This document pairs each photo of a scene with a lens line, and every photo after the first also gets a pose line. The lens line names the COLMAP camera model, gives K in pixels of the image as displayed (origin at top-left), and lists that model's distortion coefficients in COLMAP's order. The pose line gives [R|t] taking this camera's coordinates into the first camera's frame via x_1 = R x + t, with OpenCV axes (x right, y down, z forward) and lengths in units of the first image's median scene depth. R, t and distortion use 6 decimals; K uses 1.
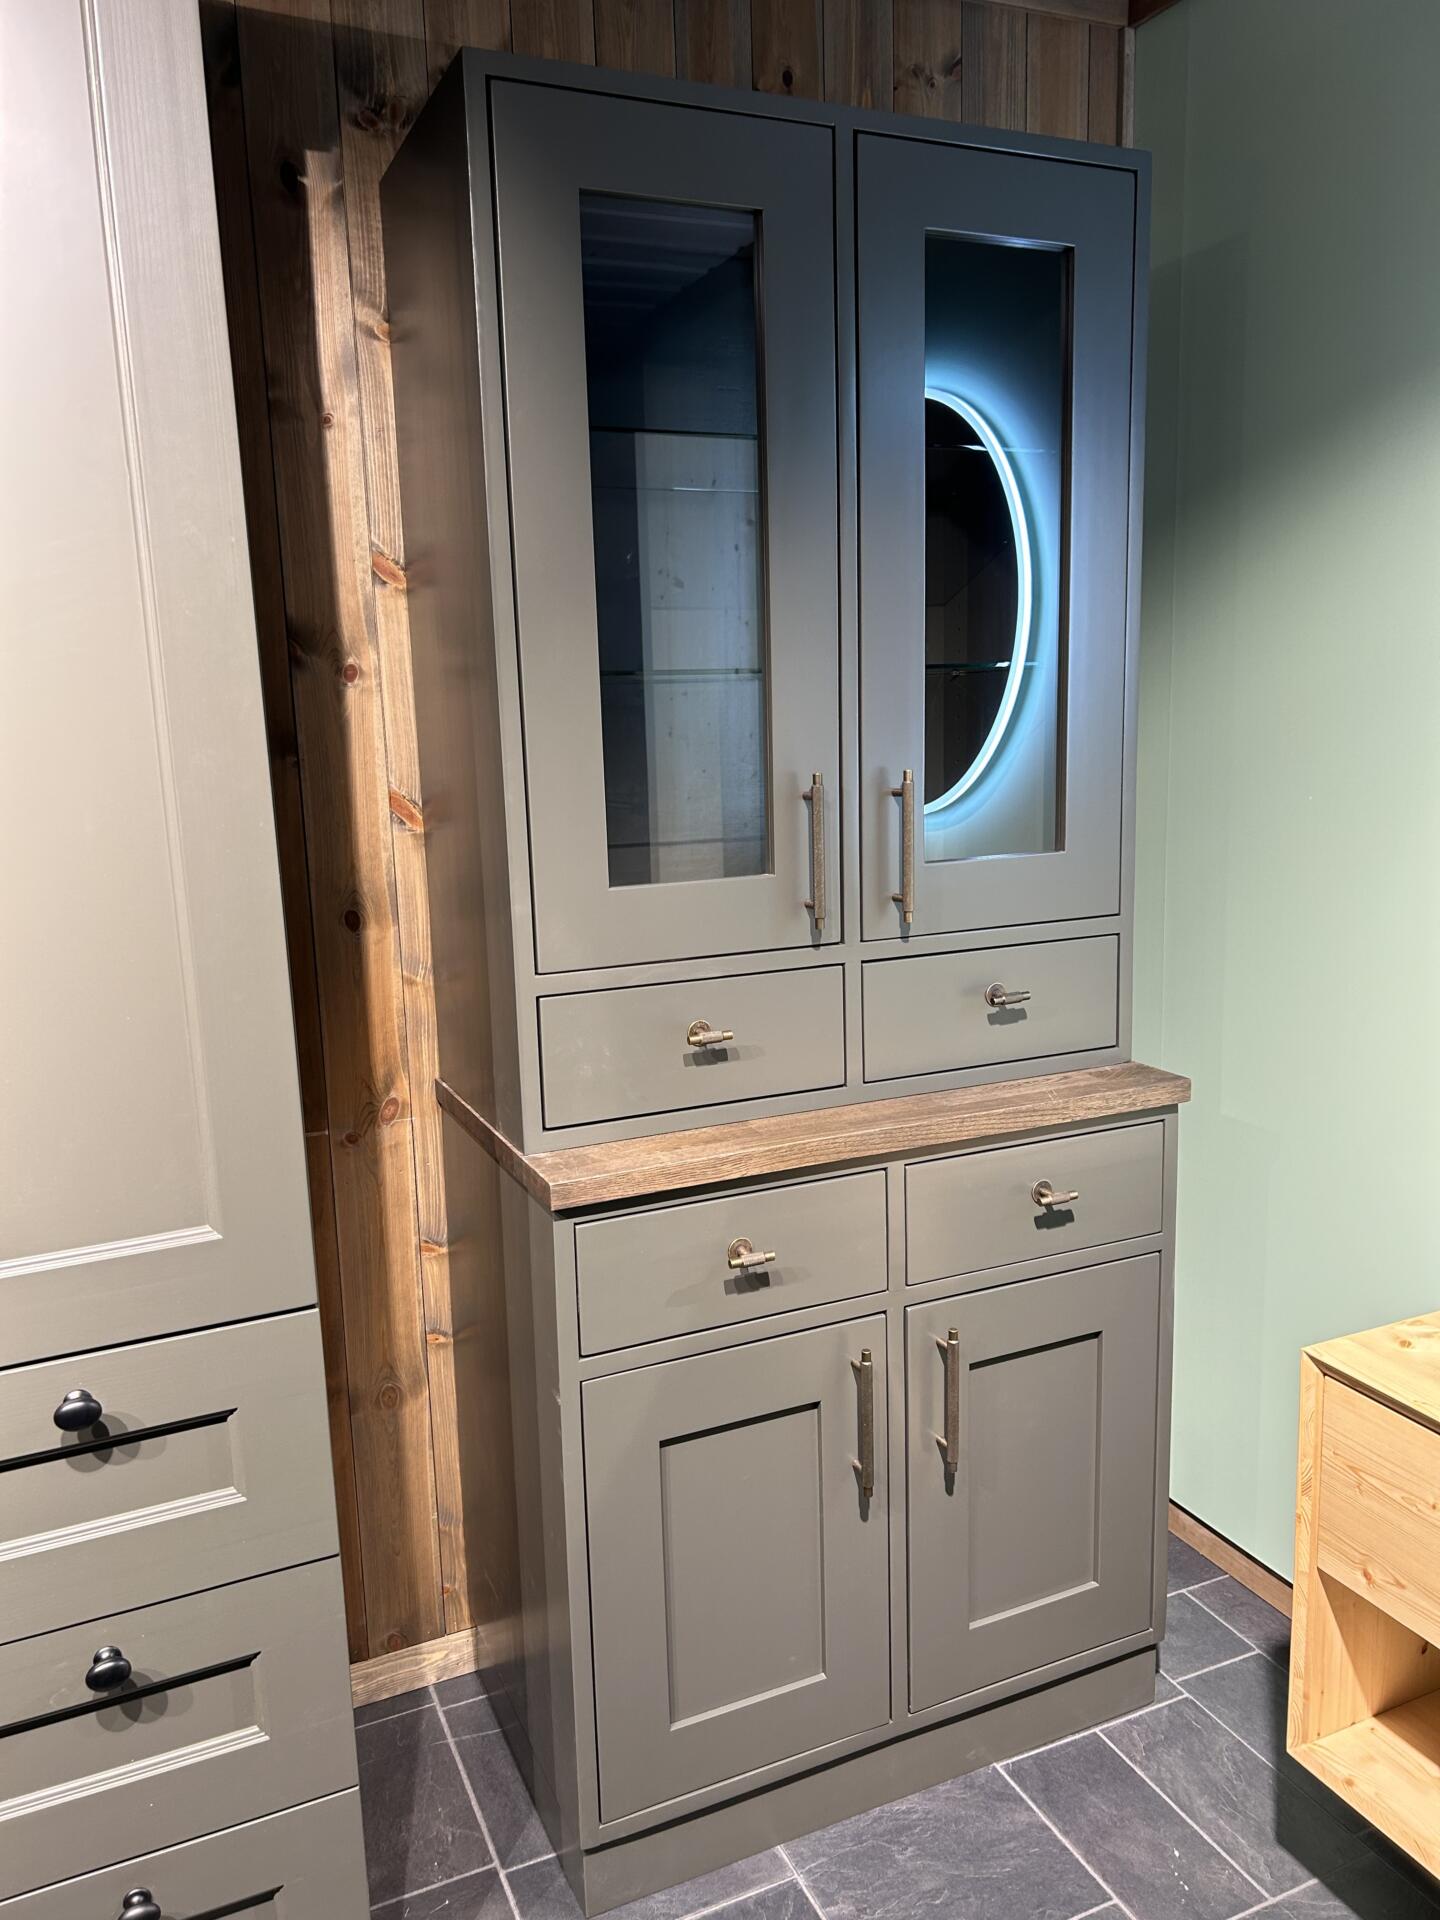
lens RADIAL K [[1431.8, 0, 708.2], [0, 1431.8, 957.2], [0, 0, 1]] dist [0.067982, -0.079448]
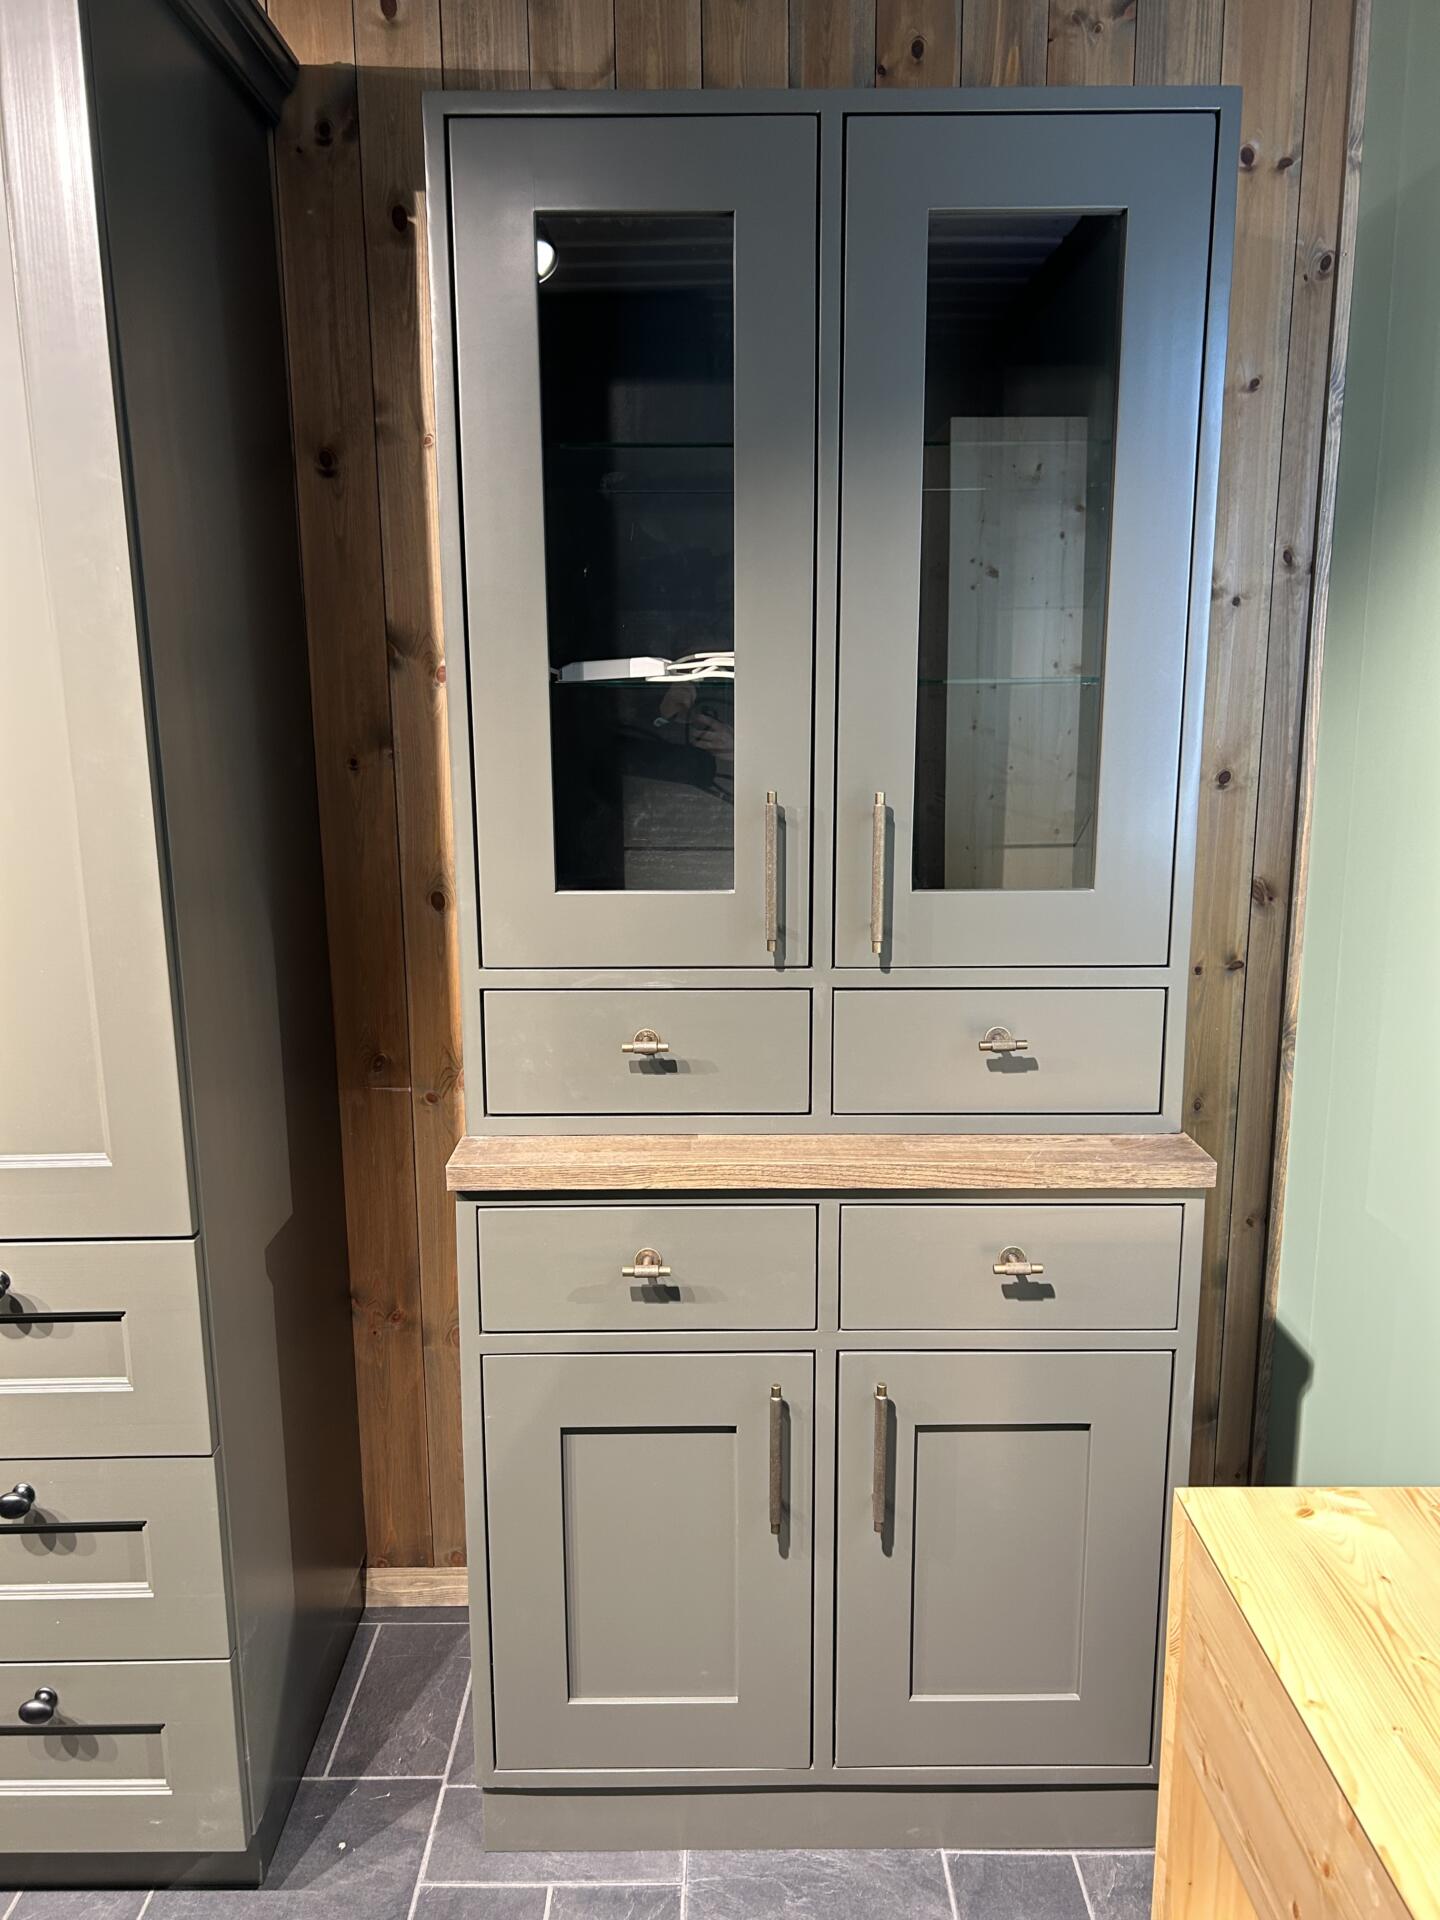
lens RADIAL K [[1432.4, 0, 717.9], [0, 1432.4, 967.5], [0, 0, 1]] dist [0.069209, -0.082575]
pose [[0.913567, 0.101645, -0.393782, 0.404423], [-0.091226, 0.994807, 0.045141, -0.046088], [0.396325, -0.005316, 0.918095, 0.085546]]
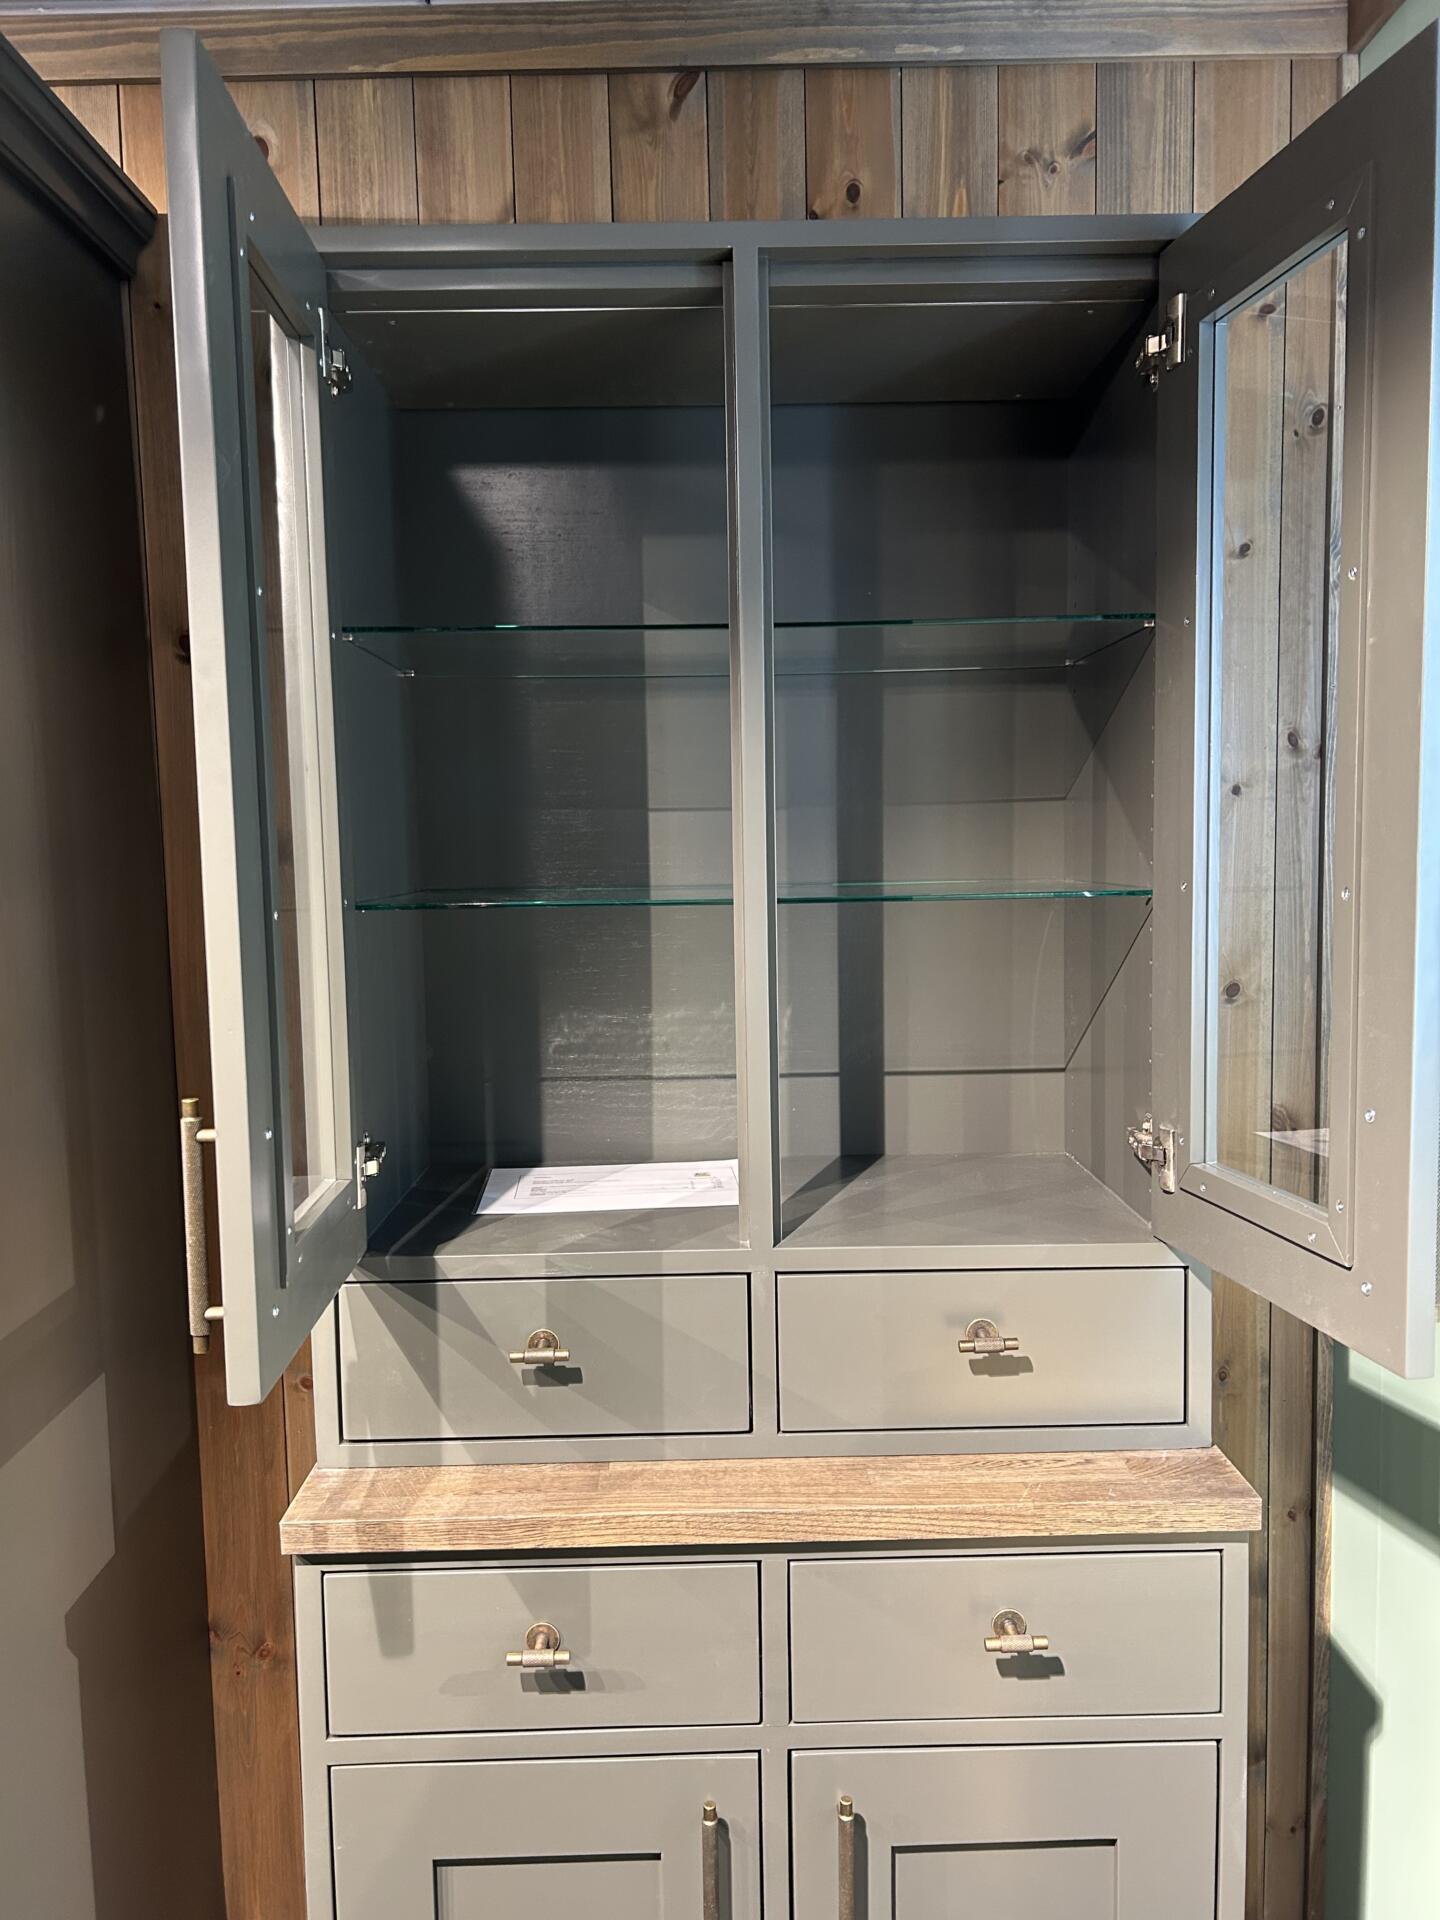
lens RADIAL K [[1443.9, 0, 726.0], [0, 1443.9, 966.6], [0, 0, 1]] dist [0.015178, -0.004346]
pose [[0.919735, 0.047811, -0.389618, 0.369572], [-0.075948, 0.995474, -0.057127, -0.112846], [0.385123, 0.082133, 0.919203, 0.255227]]
